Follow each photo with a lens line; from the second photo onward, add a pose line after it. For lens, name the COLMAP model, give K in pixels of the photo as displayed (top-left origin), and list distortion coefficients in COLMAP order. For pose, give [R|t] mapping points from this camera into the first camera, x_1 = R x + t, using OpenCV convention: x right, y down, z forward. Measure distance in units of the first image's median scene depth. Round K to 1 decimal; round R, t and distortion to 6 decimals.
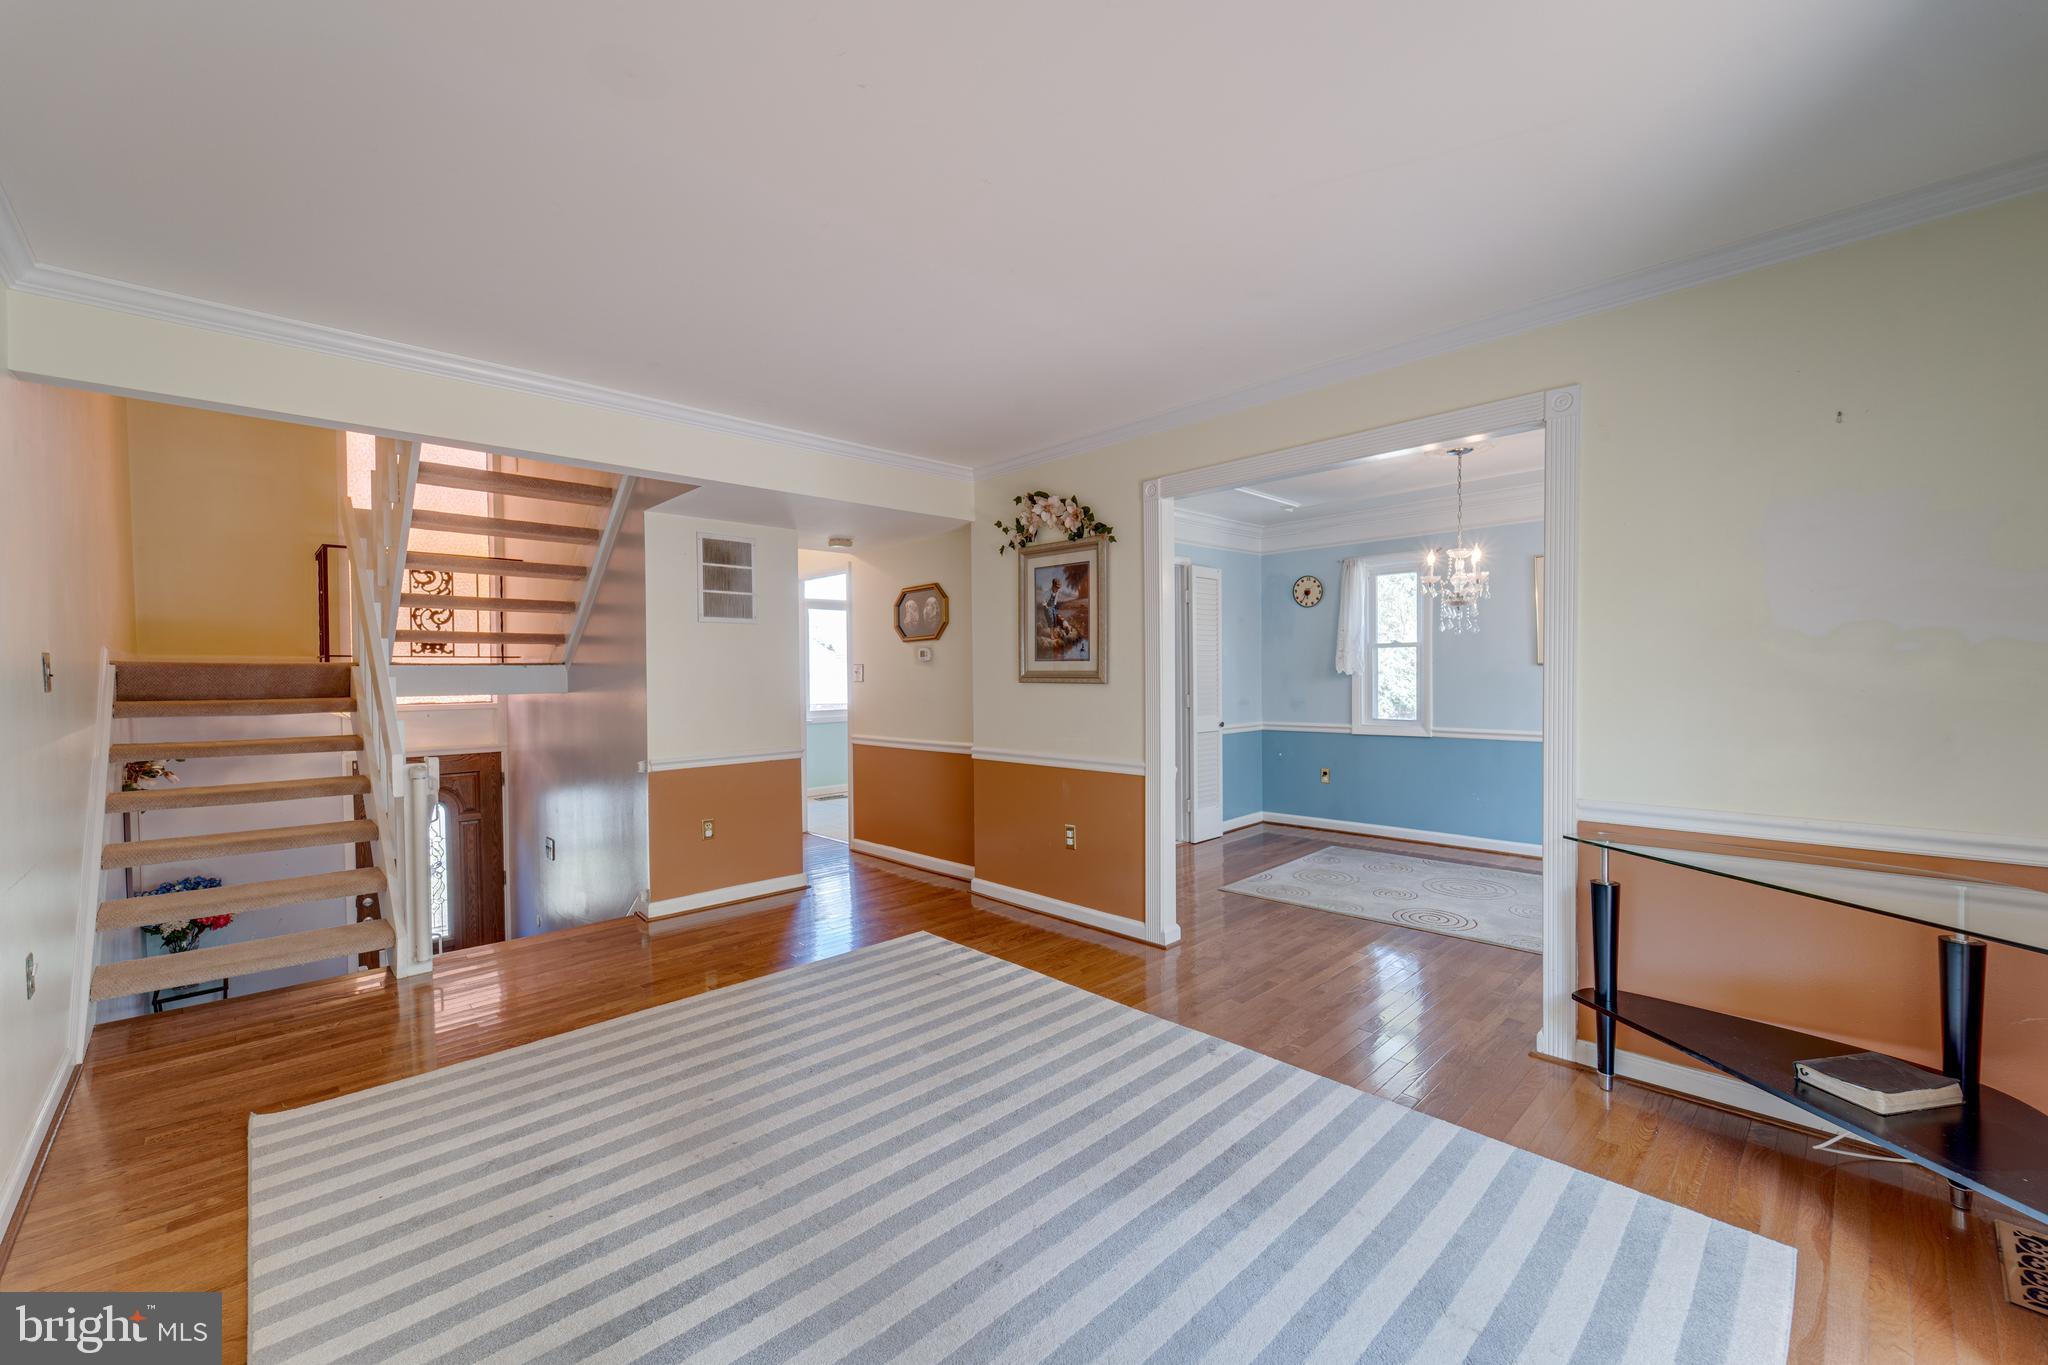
lens RADIAL K [[814.7, 0, 1026.5], [0, 814.7, 687.5], [0, 0, 1]] dist [0.001974, -0.001147]
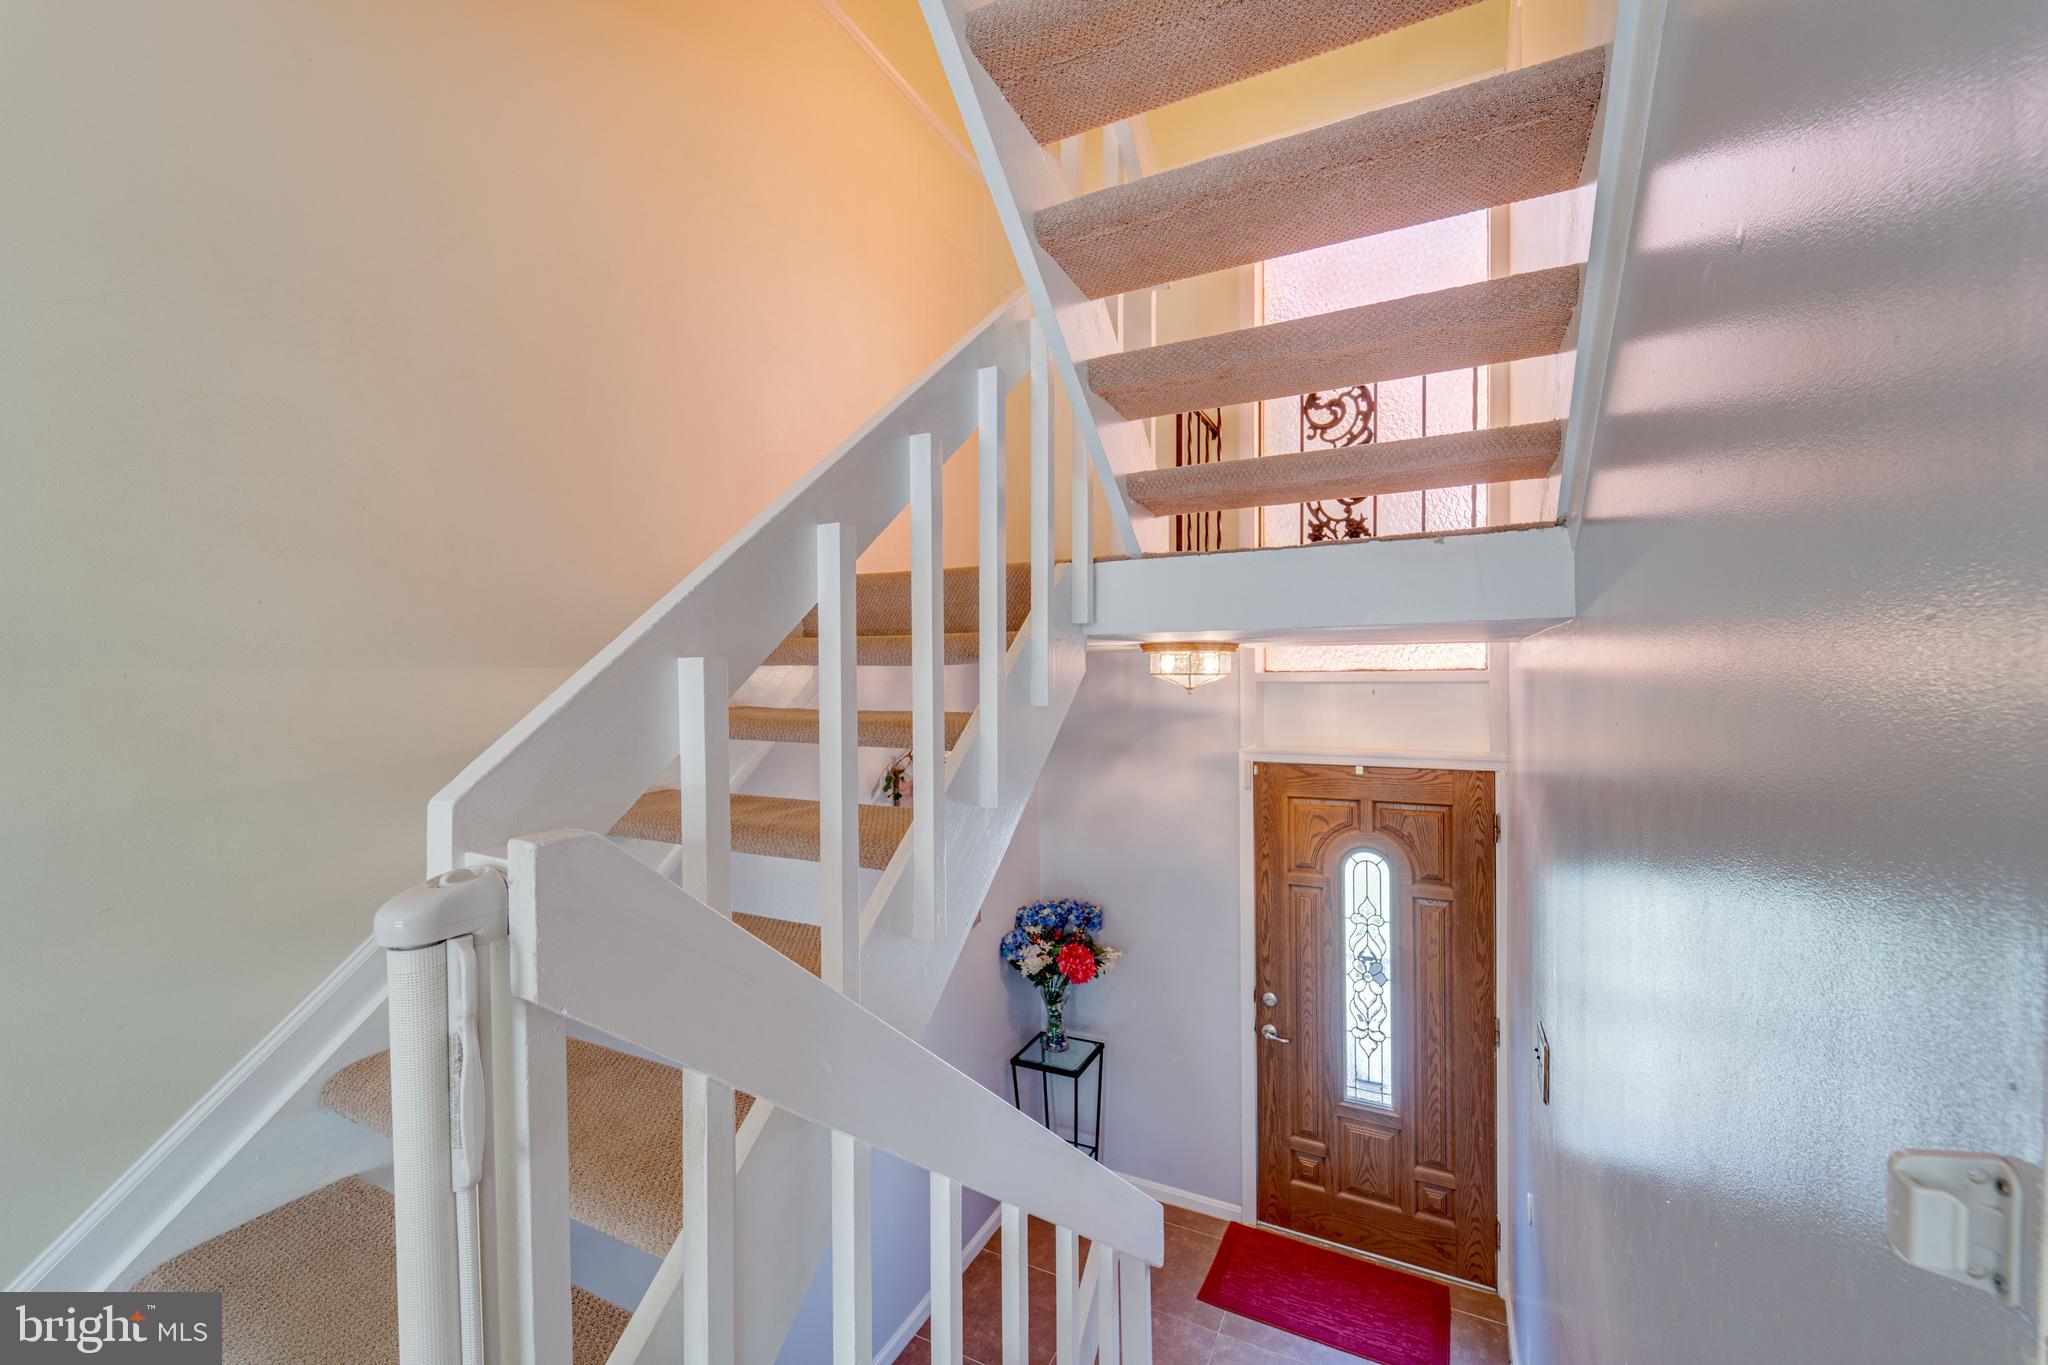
lens RADIAL K [[814.7, 0, 1021.8], [0, 814.7, 683.6], [0, 0, 1]] dist [0.001974, -0.001147]
pose [[0.321028, 0.017368, -0.946911, -0.313231], [-0.012027, 0.999826, 0.014261, 0.026294], [0.946993, 0.006811, 0.321181, 0.651874]]
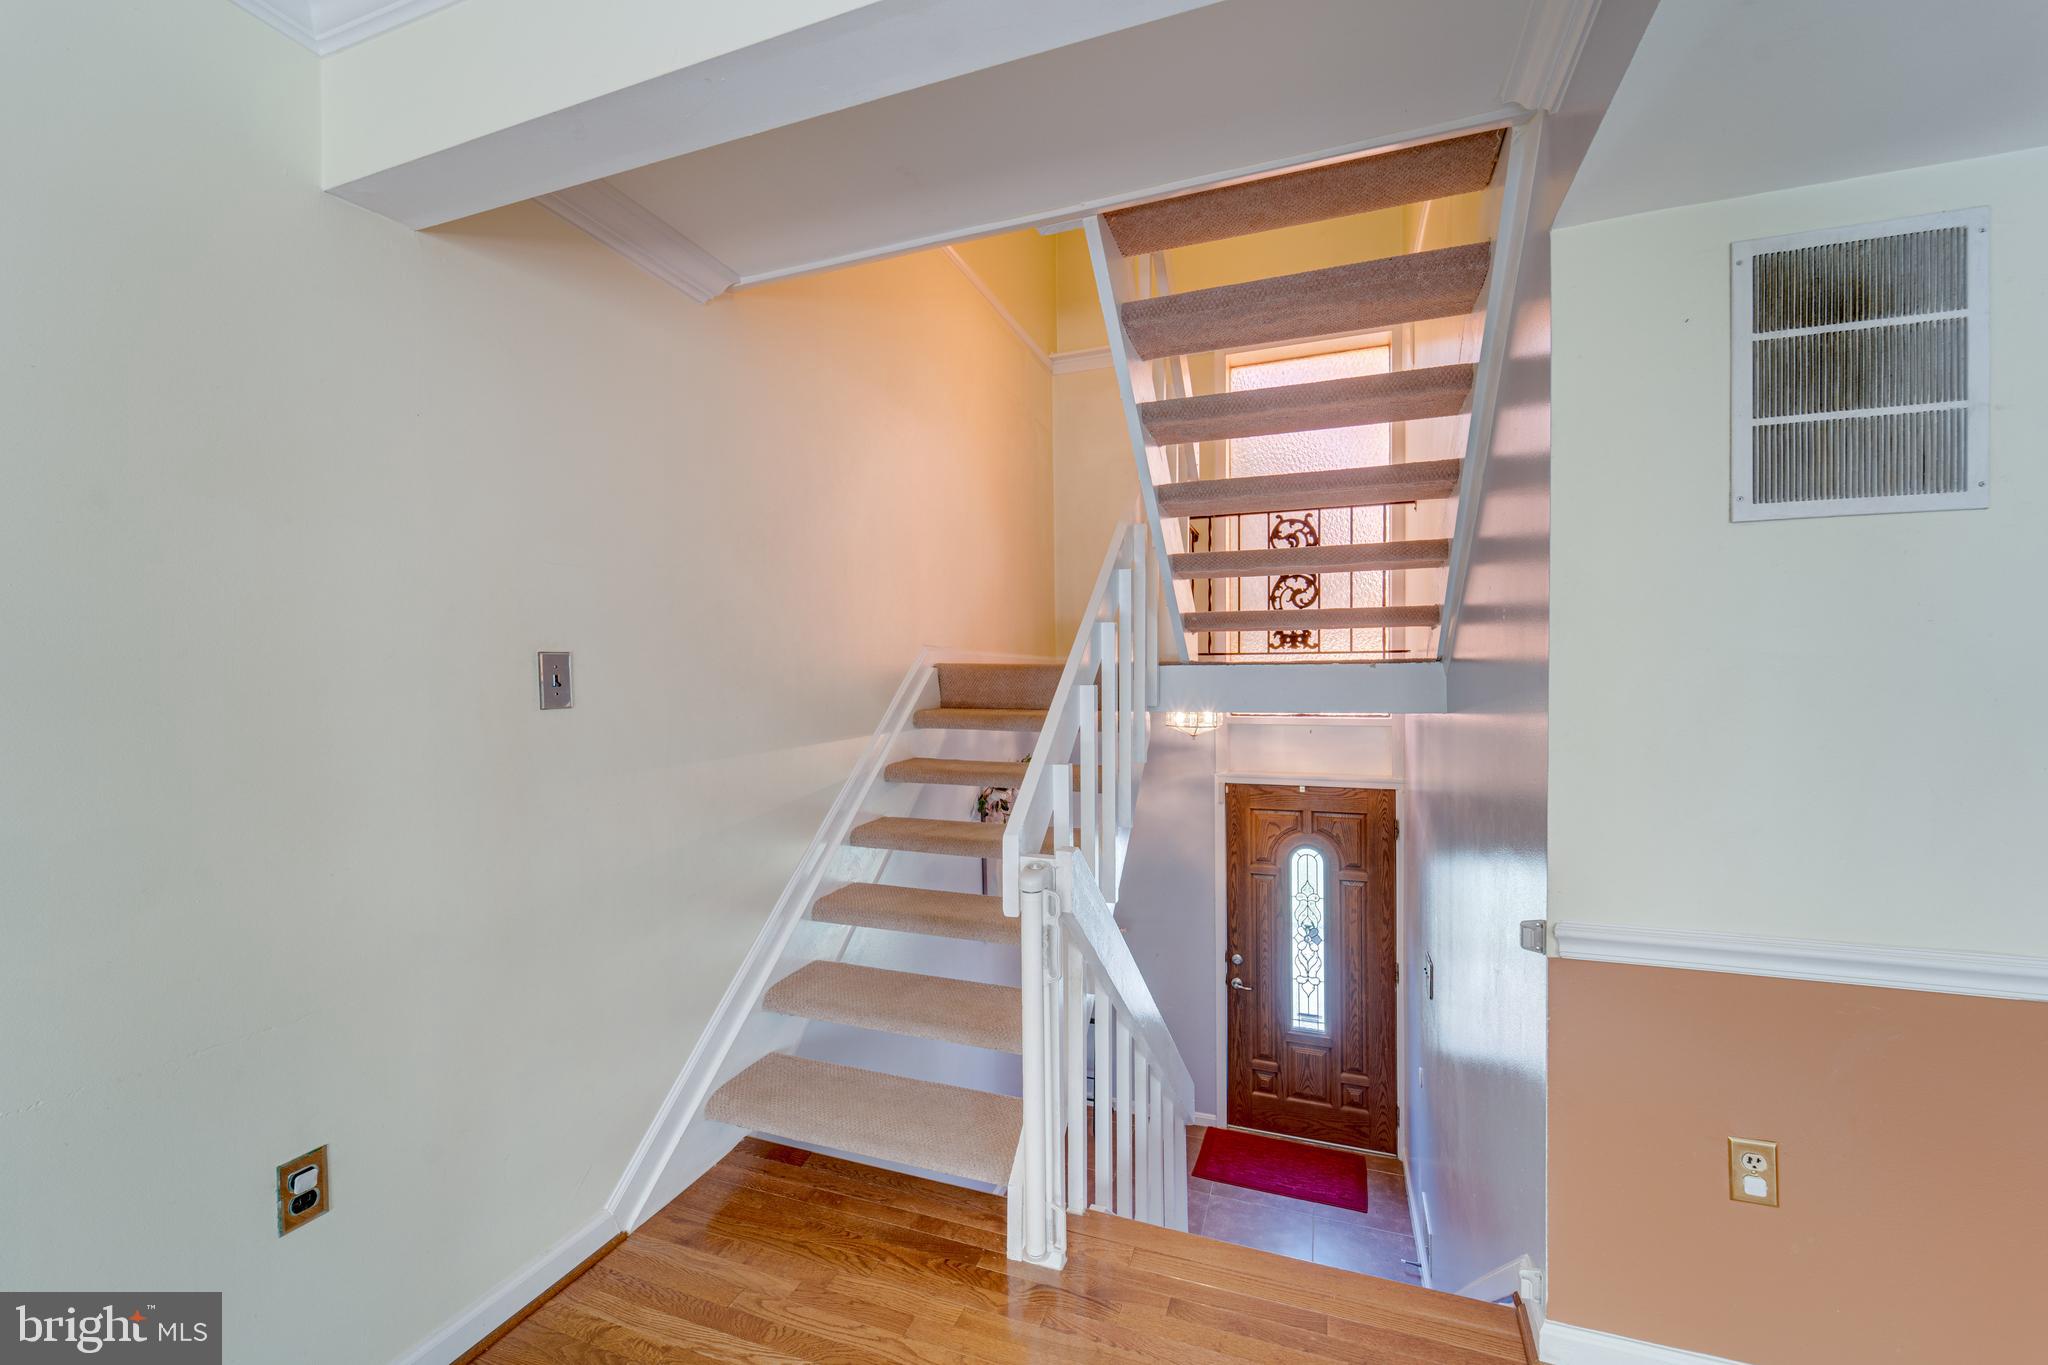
lens RADIAL K [[814.7, 0, 1020.8], [0, 814.7, 685.7], [0, 0, 1]] dist [0.001974, -0.001147]
pose [[0.424432, 0.015729, -0.905323, -0.178796], [-0.013037, 0.999852, 0.011260, -0.013477], [0.905366, 0.007024, 0.424574, 0.475784]]
